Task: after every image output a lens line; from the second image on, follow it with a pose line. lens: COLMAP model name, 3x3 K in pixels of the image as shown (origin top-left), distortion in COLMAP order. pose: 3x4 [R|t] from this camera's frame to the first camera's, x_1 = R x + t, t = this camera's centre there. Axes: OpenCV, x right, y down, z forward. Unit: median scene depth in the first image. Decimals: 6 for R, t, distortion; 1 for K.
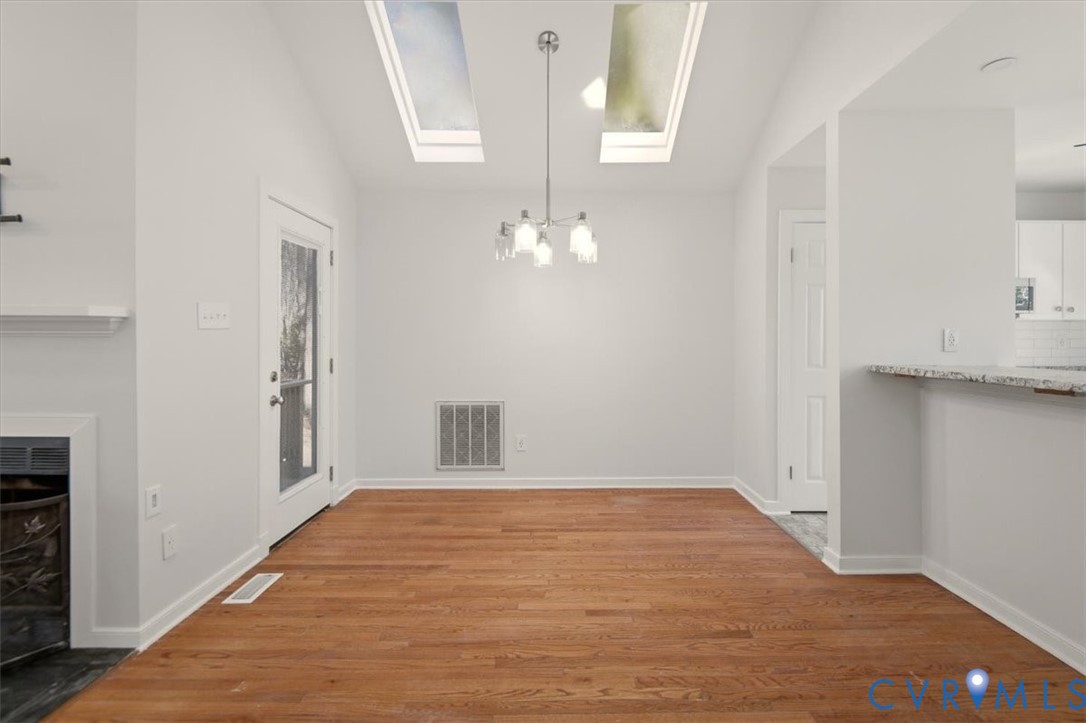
lens RADIAL K [[501.6, 0, 552.4], [0, 501.6, 342.0], [0, 0, 1]] dist [0.000921, -0.005323]
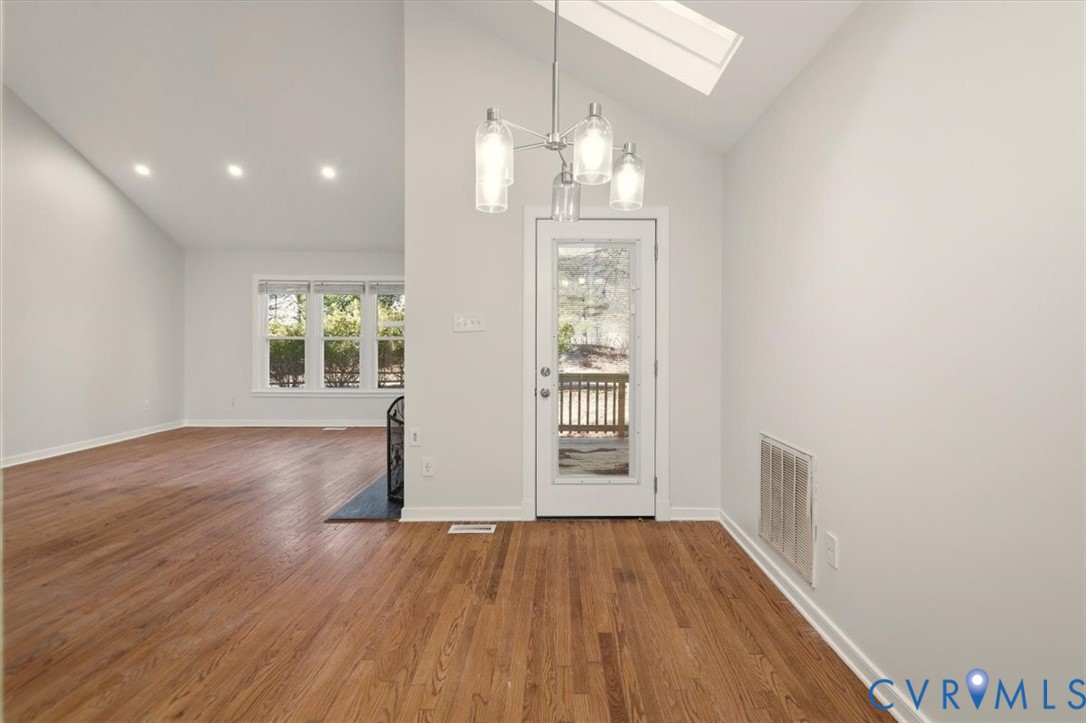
lens RADIAL K [[496.4, 0, 562.7], [0, 496.4, 338.7], [0, 0, 1]] dist [0.002934, -0.004741]
pose [[0.009026, -0.004915, -0.999947, 0.630181], [-0.005380, 0.999973, -0.004964, -0.000807], [0.999945, 0.005425, 0.009000, 1.090678]]
